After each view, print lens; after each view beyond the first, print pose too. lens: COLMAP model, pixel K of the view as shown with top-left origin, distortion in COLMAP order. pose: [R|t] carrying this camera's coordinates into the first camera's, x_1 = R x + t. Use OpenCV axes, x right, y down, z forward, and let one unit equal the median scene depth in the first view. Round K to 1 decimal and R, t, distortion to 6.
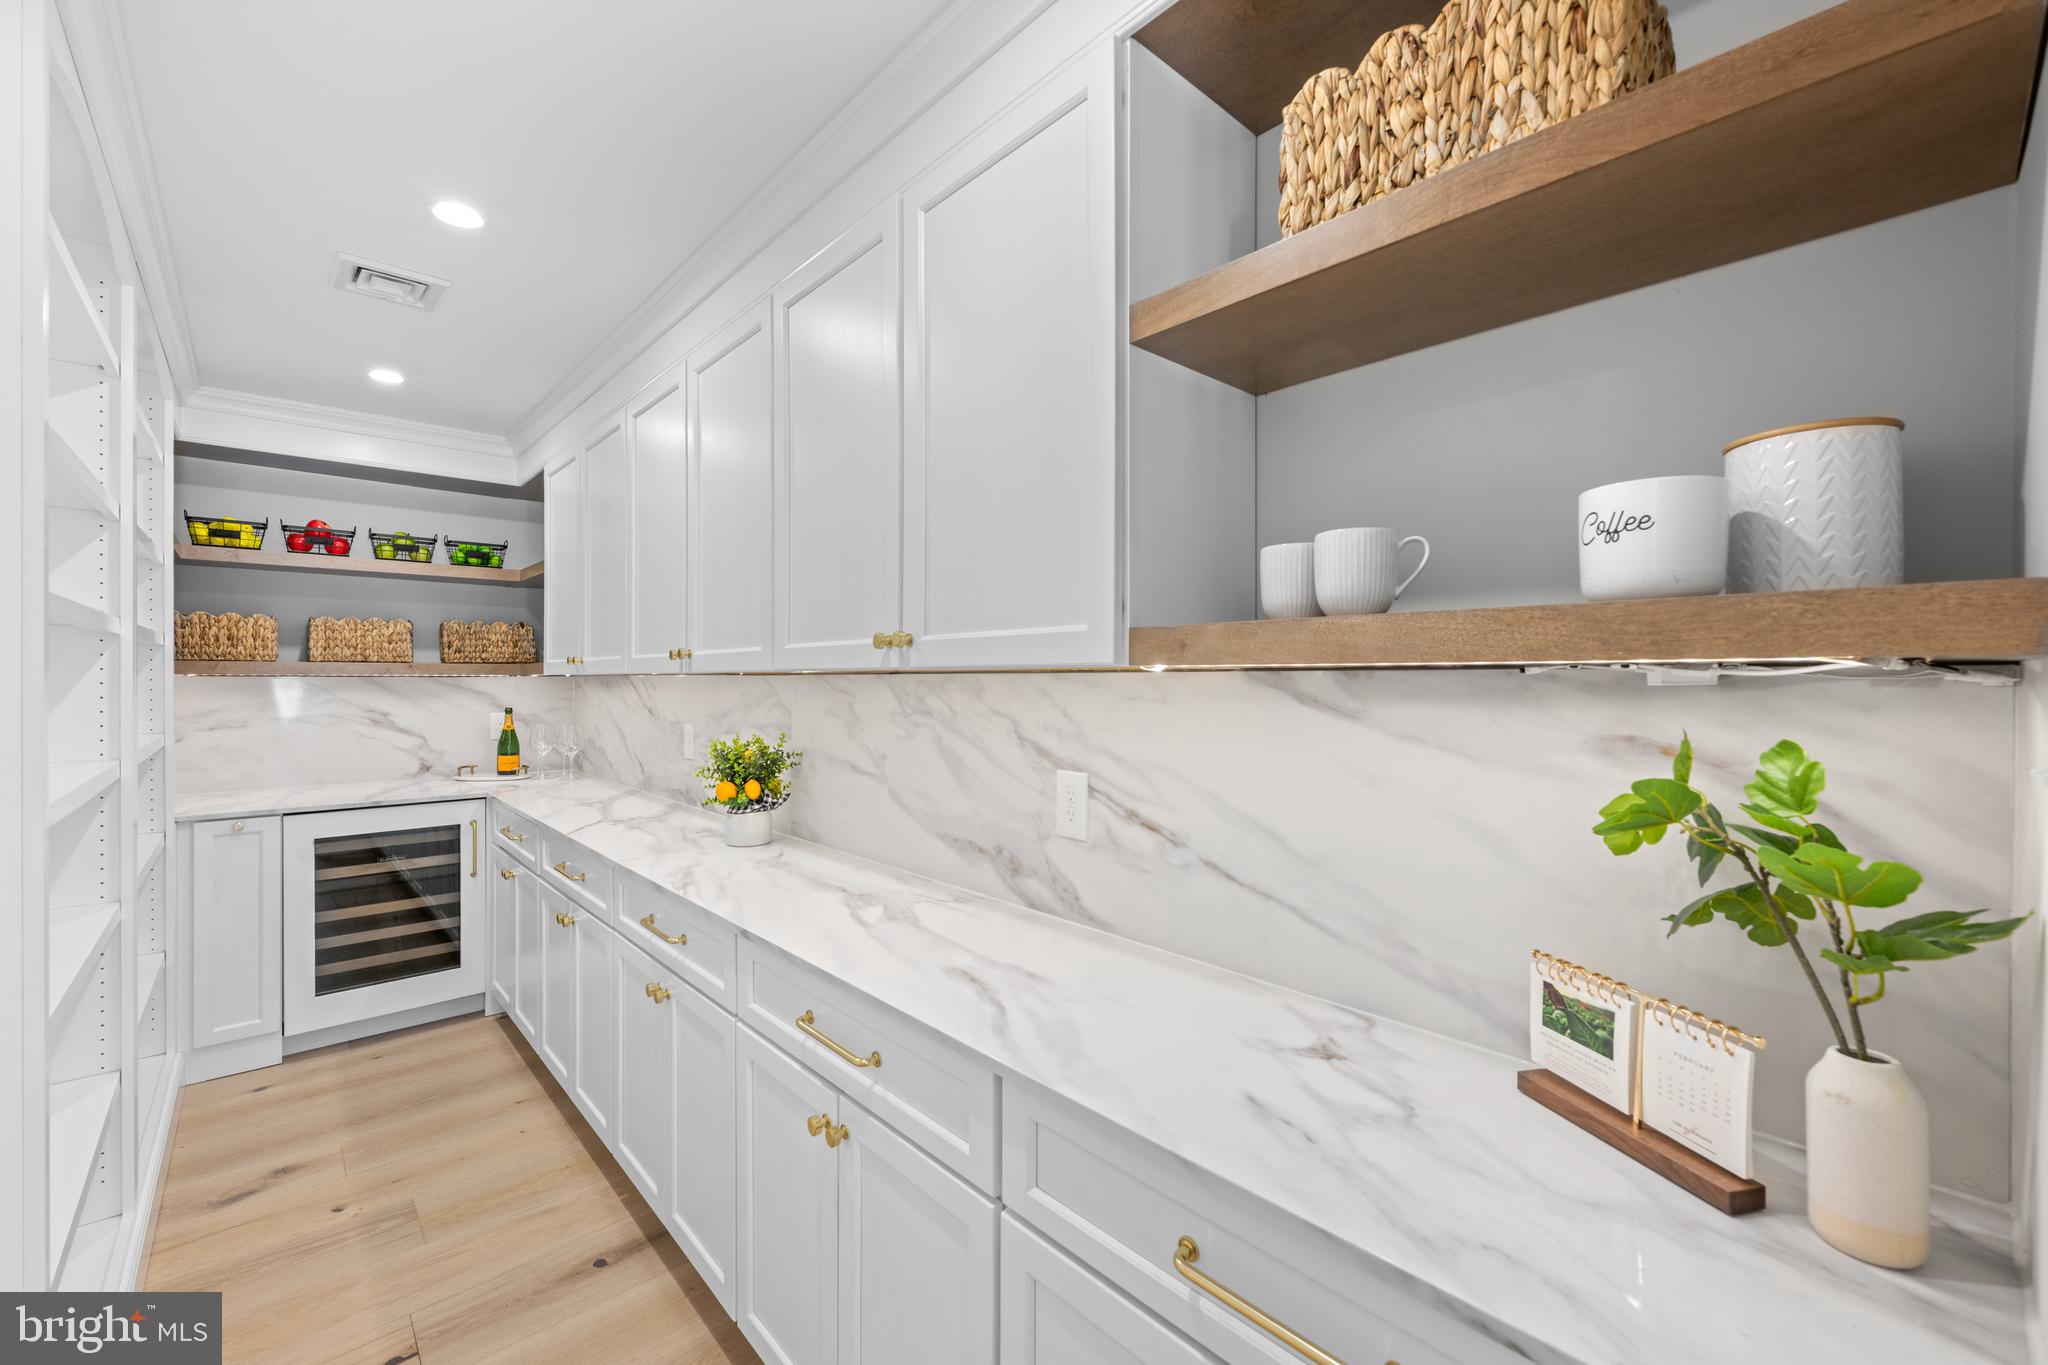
lens RADIAL K [[829.1, 0, 1023.1], [0, 829.1, 679.4], [0, 0, 1]] dist [-0.001421, 0.000655]
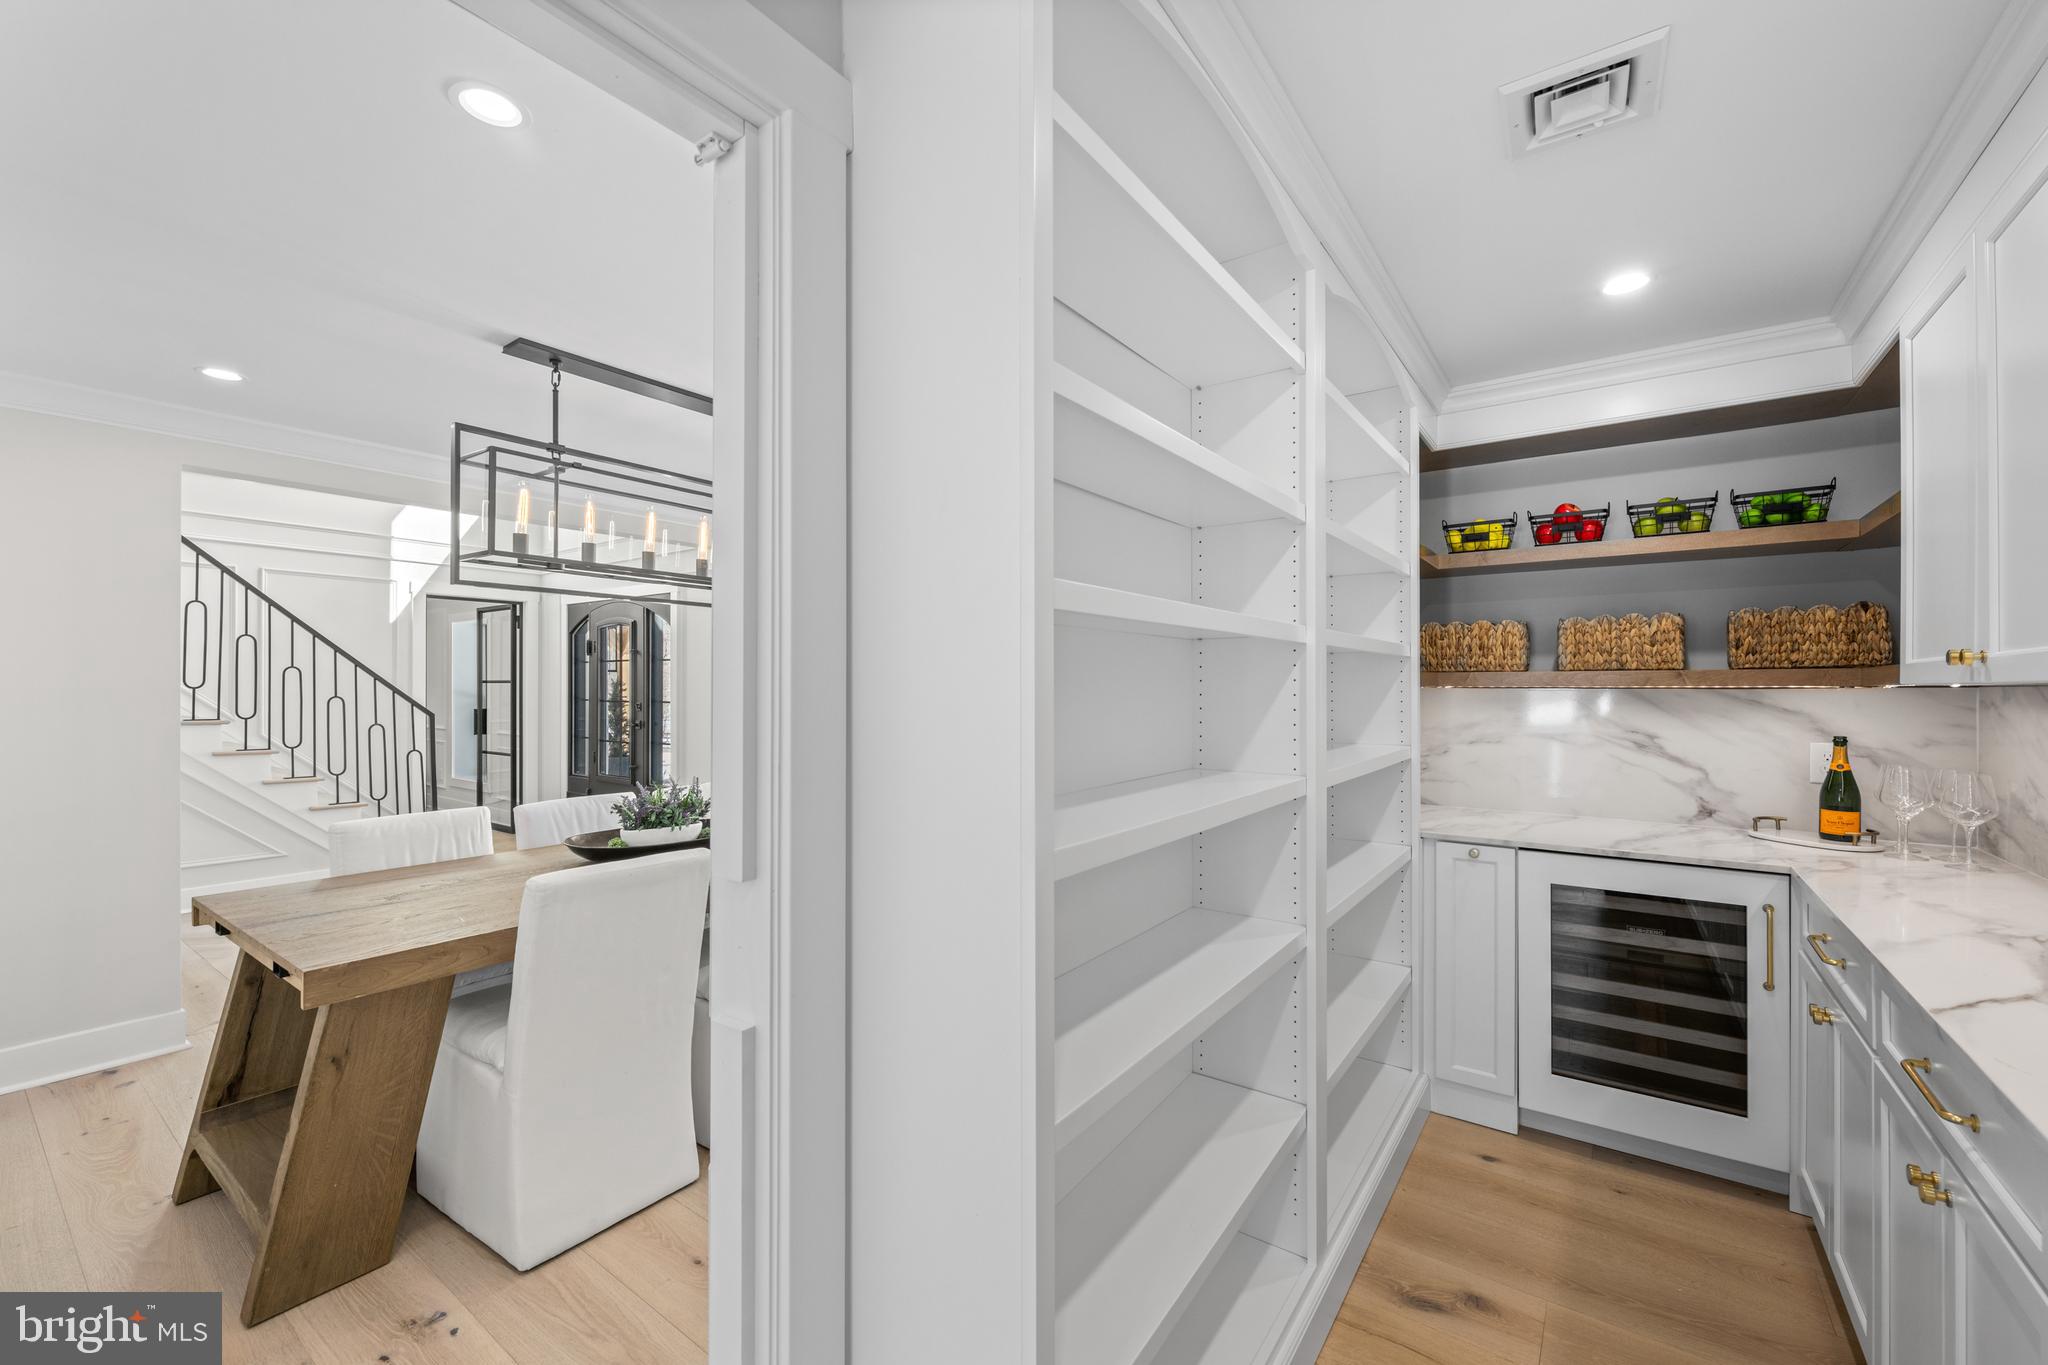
lens RADIAL K [[829.1, 0, 1011.7], [0, 829.1, 684.8], [0, 0, 1]] dist [-0.001421, 0.000655]
pose [[0.195219, -0.004960, -0.980747, -0.129460], [-0.003261, 0.999978, -0.005707, -0.000212], [0.980754, 0.004312, 0.195199, 0.274125]]
